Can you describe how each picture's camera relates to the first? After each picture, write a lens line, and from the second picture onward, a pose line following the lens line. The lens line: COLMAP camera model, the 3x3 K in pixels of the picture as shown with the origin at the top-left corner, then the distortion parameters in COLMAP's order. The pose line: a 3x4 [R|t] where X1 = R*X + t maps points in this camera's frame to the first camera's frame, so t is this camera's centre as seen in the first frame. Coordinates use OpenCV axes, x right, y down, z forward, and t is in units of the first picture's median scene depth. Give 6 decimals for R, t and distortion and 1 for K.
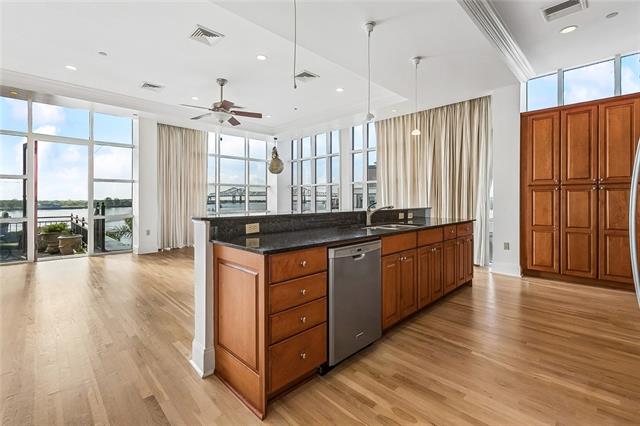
lens RADIAL K [[283.8, 0, 316.9], [0, 283.8, 195.8], [0, 0, 1]] dist [0.001200, 0.000102]
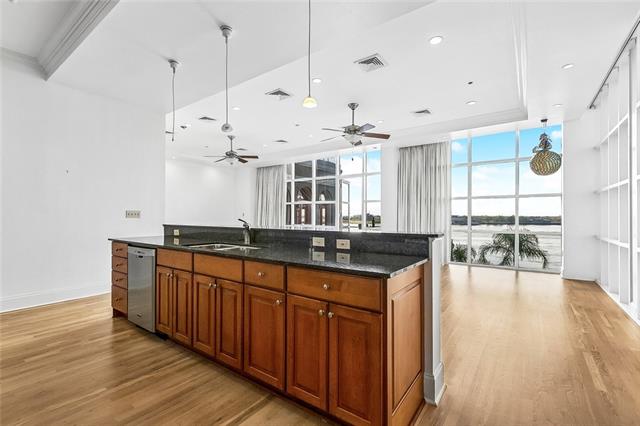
lens RADIAL K [[284.0, 0, 317.1], [0, 284.0, 208.6], [0, 0, 1]] dist [-0.003829, -0.000547]
pose [[0.178063, -0.024277, -0.983720, 0.869077], [0.012083, 0.999674, -0.022484, 0.013366], [0.983945, -0.007882, 0.178298, 0.844094]]
